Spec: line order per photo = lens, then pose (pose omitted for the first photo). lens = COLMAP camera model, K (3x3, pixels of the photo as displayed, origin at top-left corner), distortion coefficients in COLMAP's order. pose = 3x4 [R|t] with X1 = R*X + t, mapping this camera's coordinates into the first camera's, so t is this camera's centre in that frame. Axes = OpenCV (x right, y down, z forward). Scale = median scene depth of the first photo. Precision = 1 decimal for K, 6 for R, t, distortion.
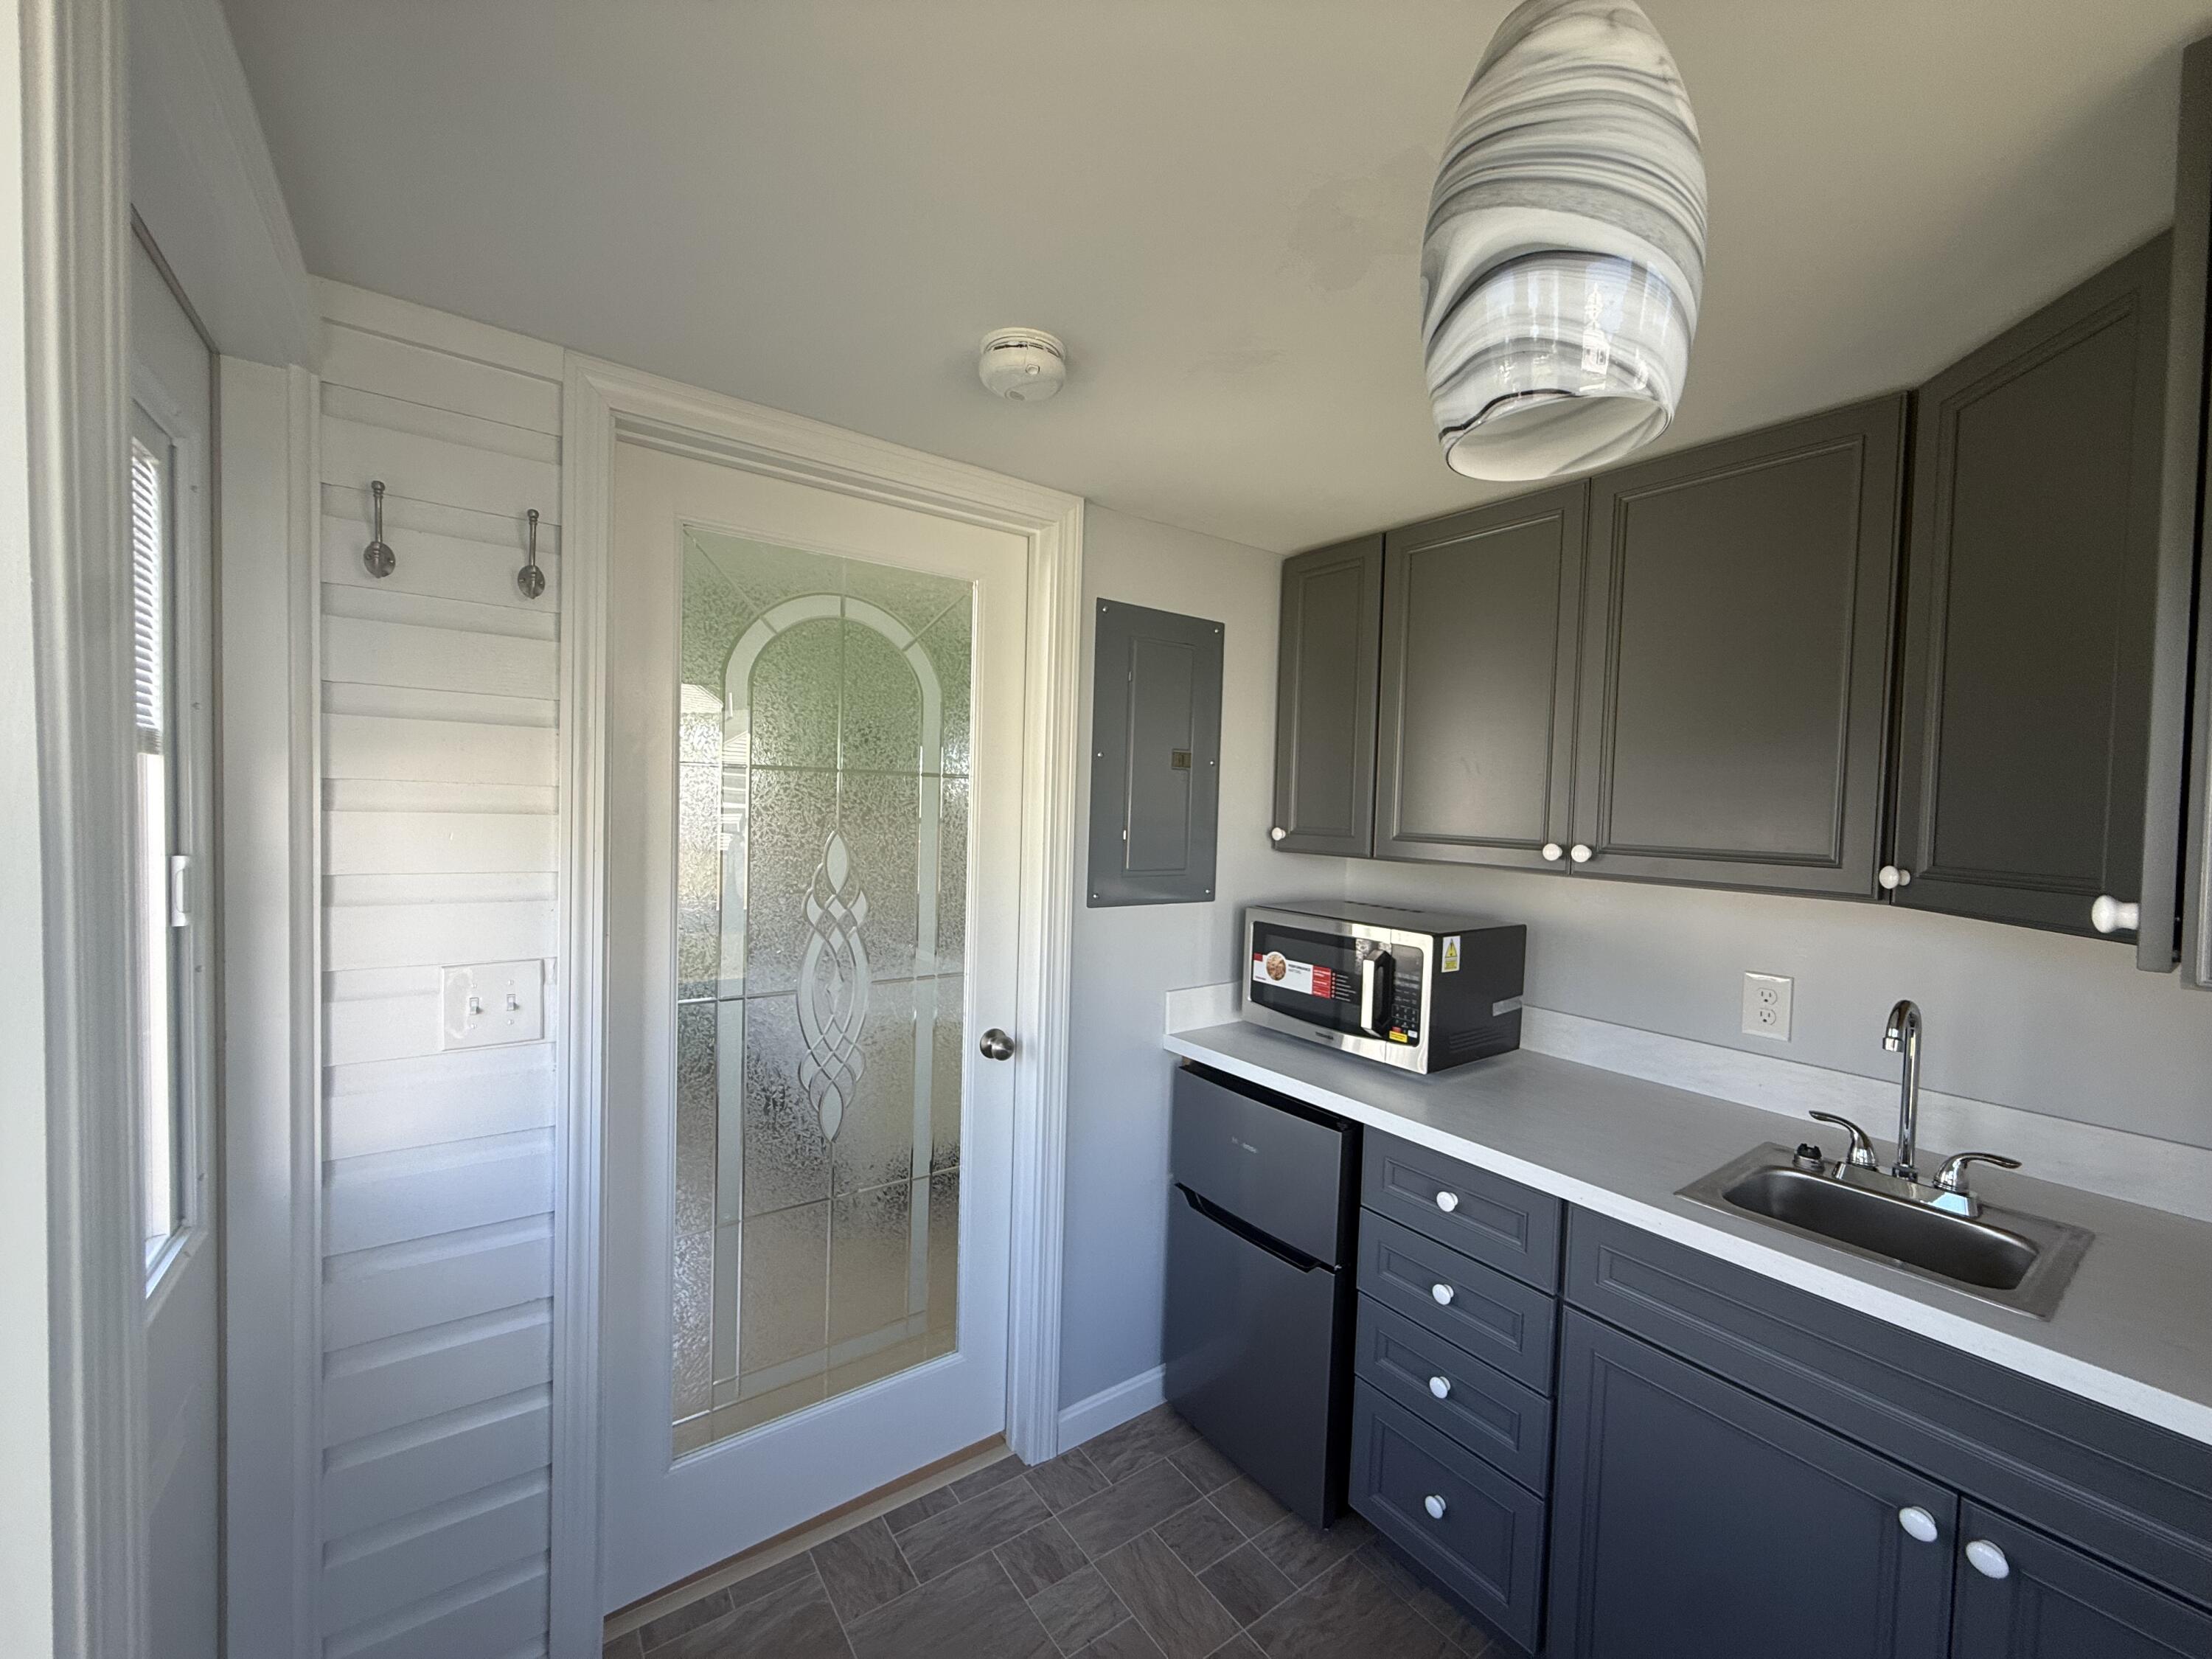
lens RADIAL K [[880.0, 0, 1100.8], [0, 880.0, 829.6], [0, 0, 1]] dist [0.000096, 0.000820]
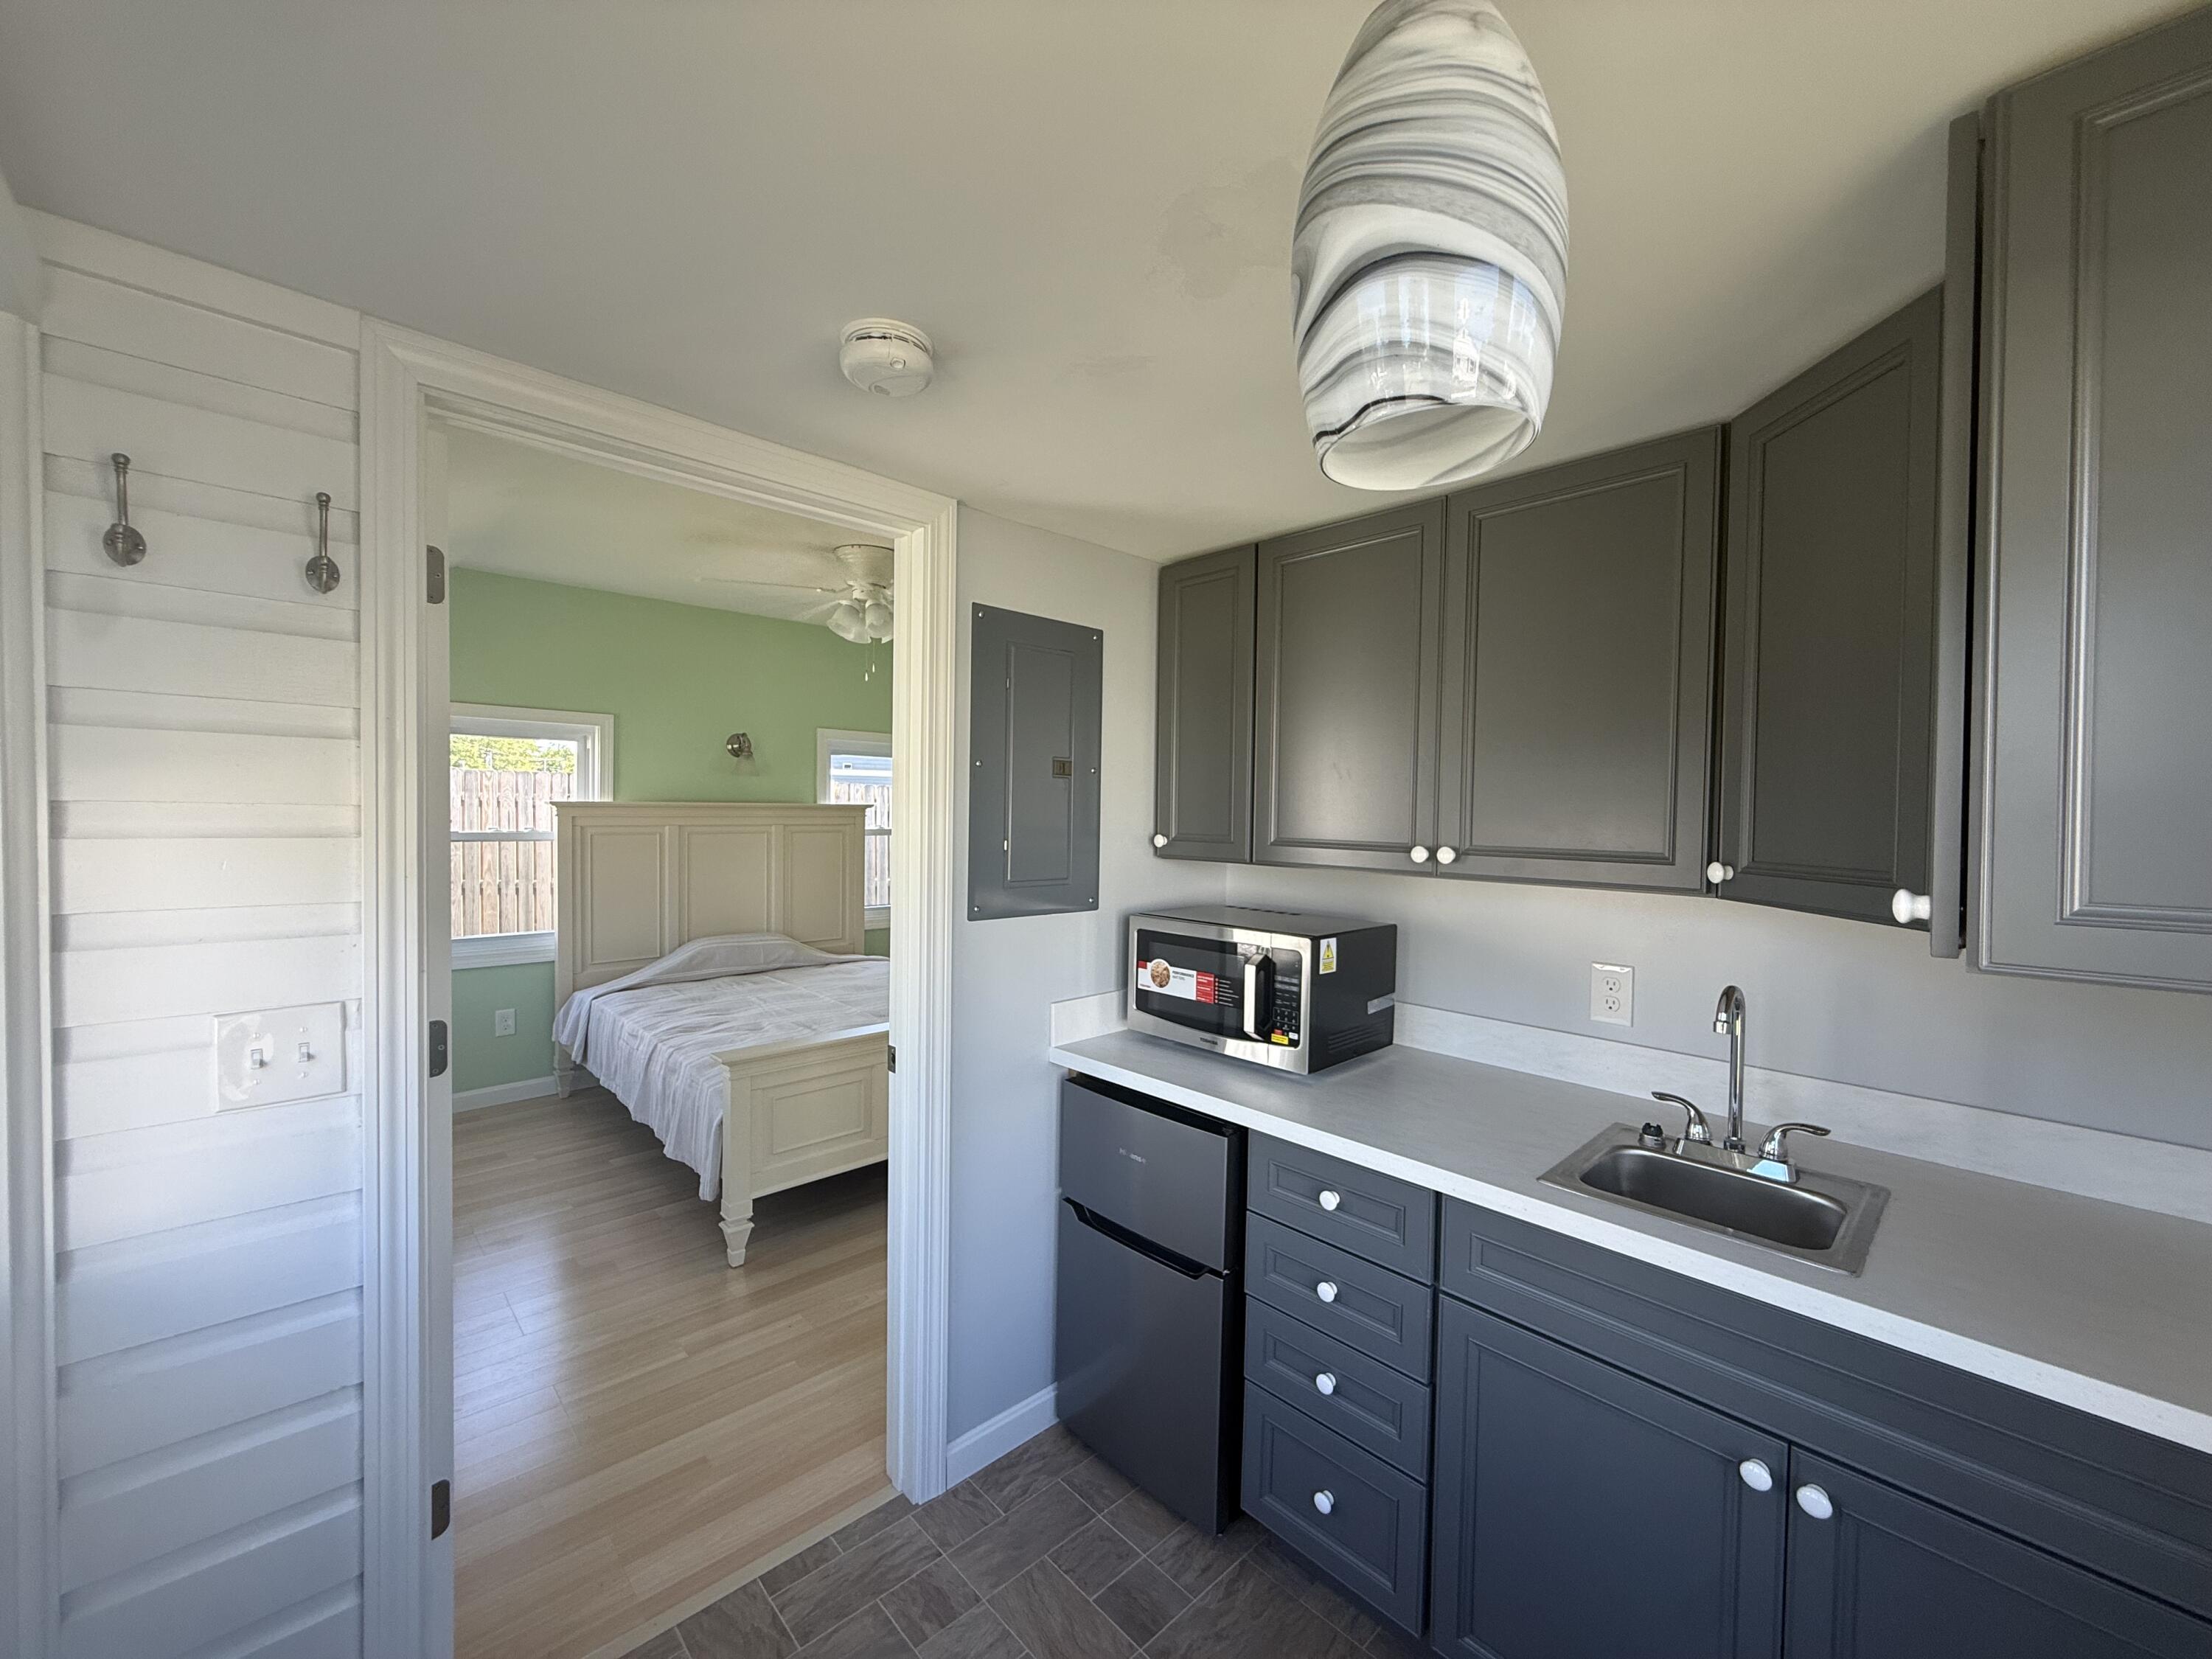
lens RADIAL K [[880.0, 0, 1098.5], [0, 880.0, 830.3], [0, 0, 1]] dist [0.000096, 0.000820]
pose [[0.991587, -0.017475, 0.128256, 0.006516], [0.018222, 0.999823, -0.004652, -0.006357], [-0.128152, 0.006950, 0.991730, 0.024981]]
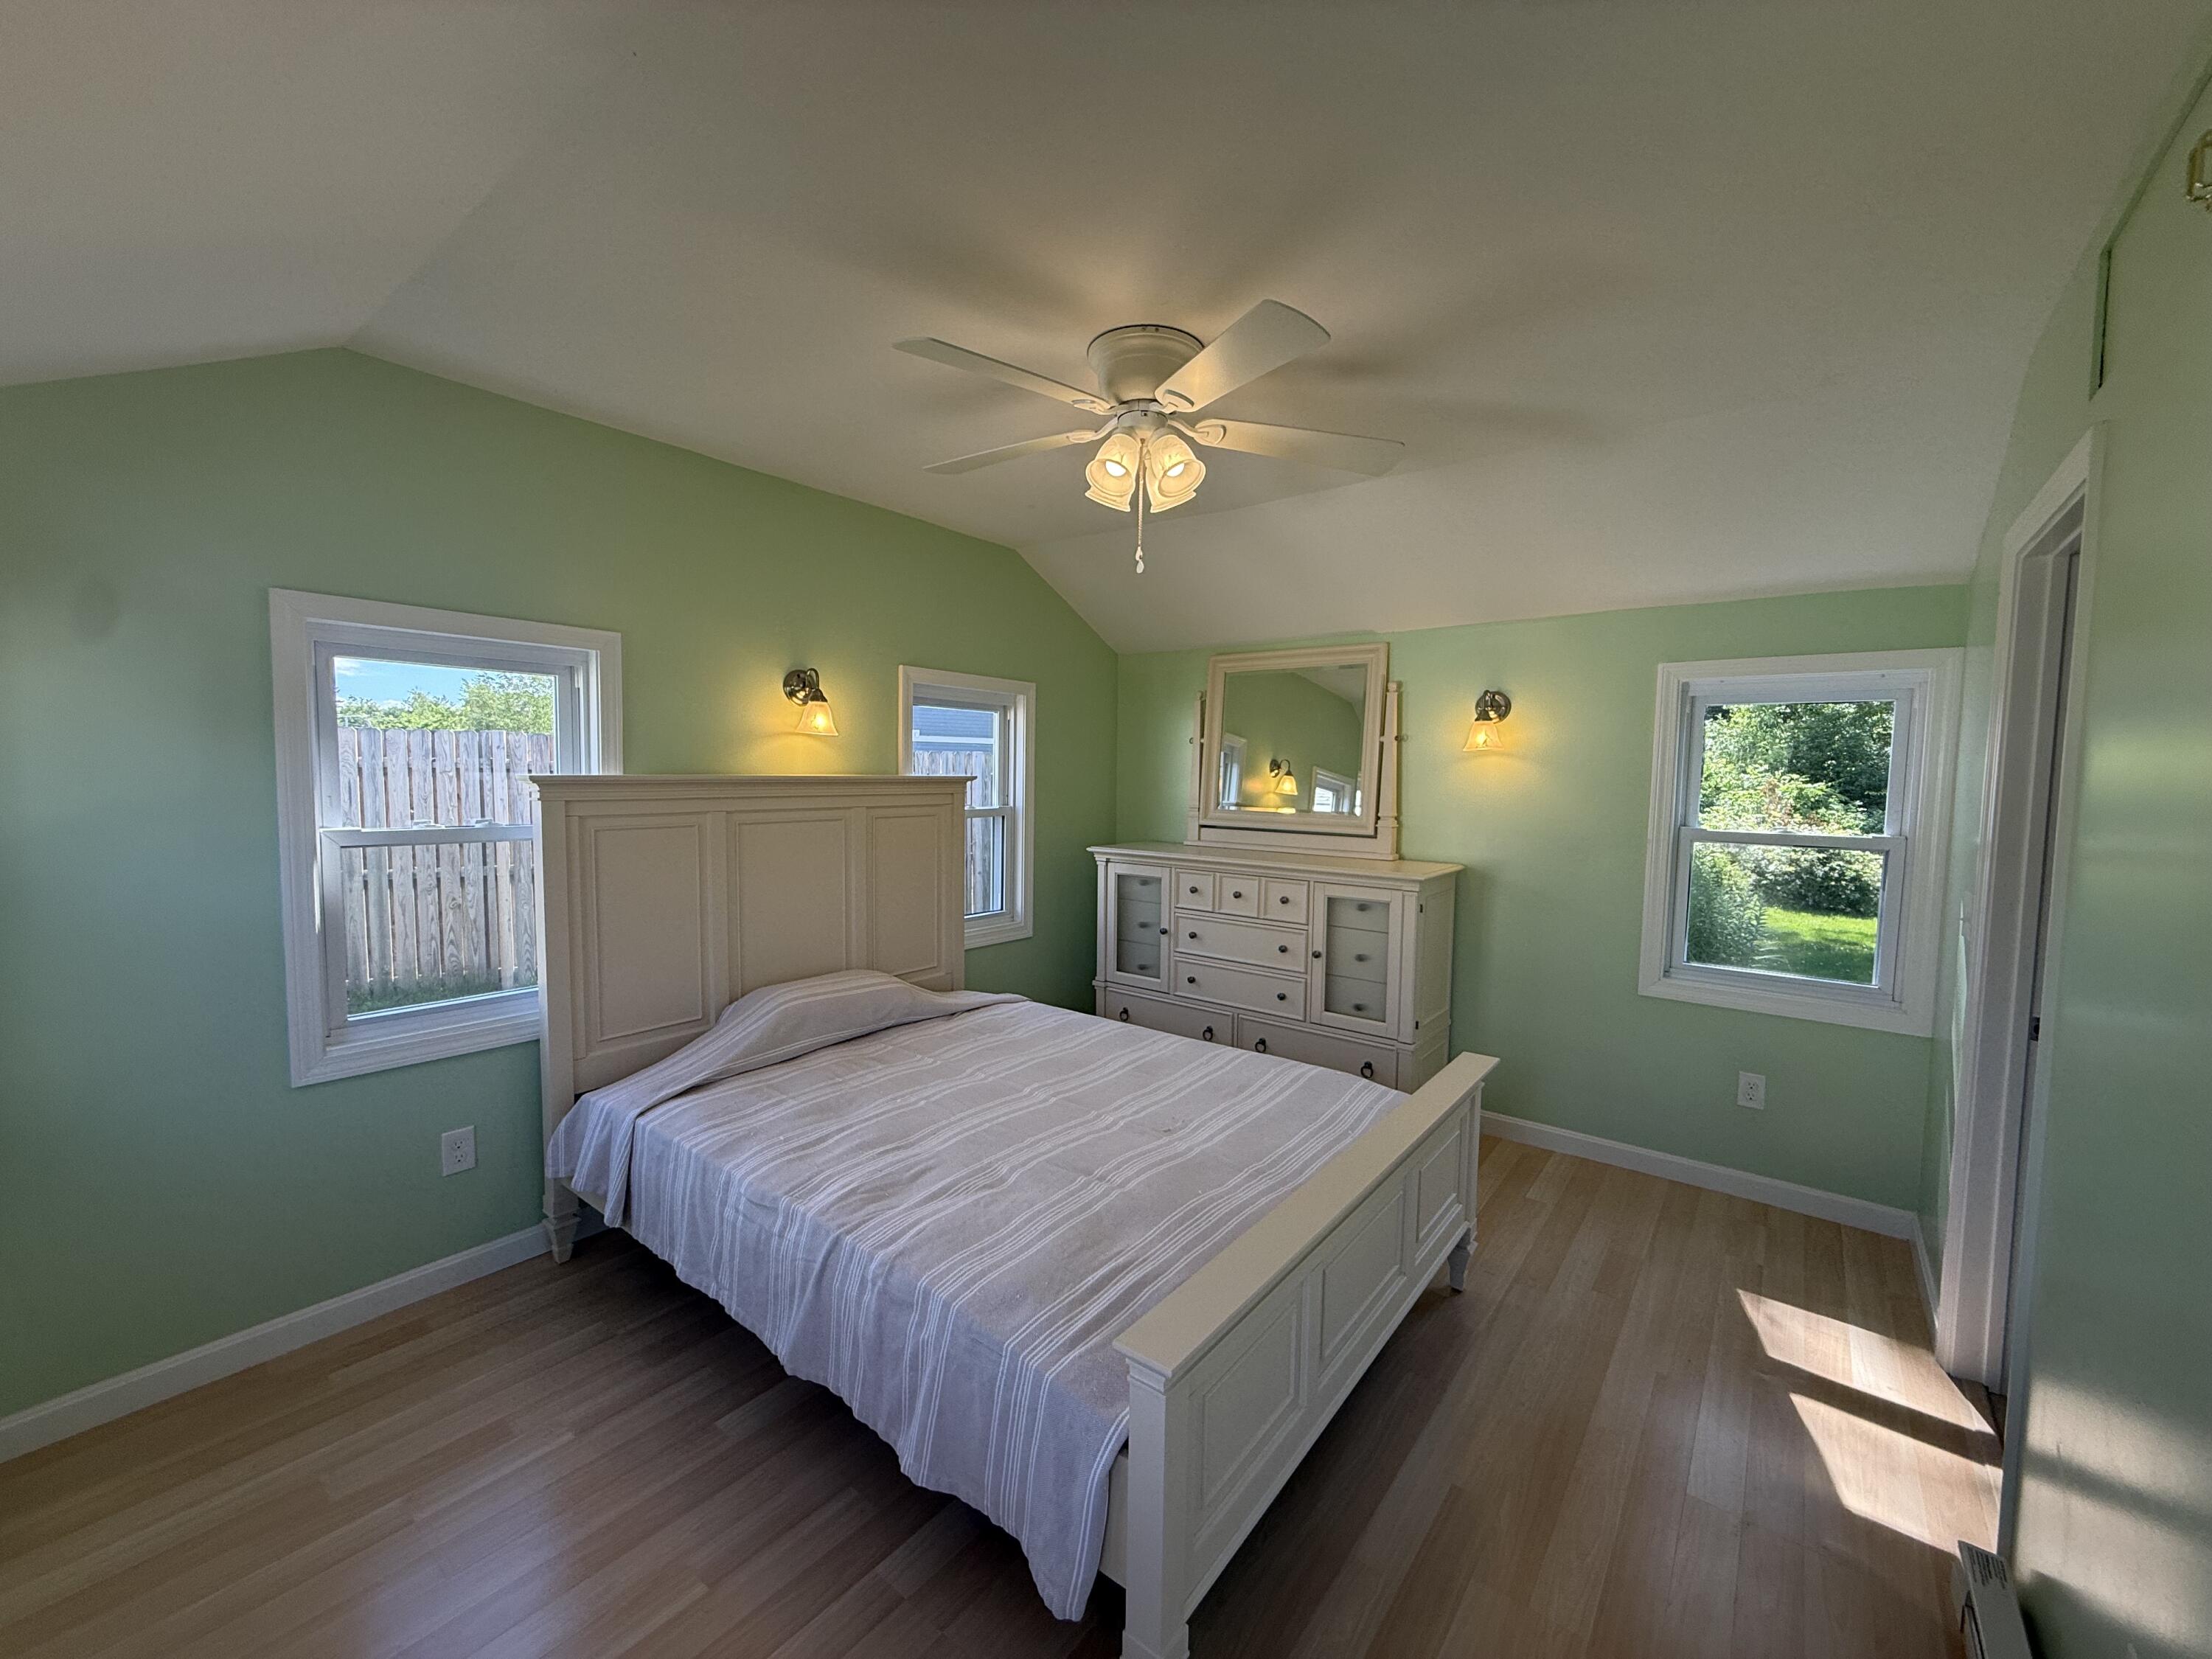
lens RADIAL K [[880.0, 0, 1102.2], [0, 880.0, 827.8], [0, 0, 1]] dist [0.000096, 0.000820]
pose [[0.962573, -0.031437, 0.269195, -0.280048], [0.022082, 0.999045, 0.037711, -0.034609], [-0.270123, -0.030355, 0.962347, 0.434347]]
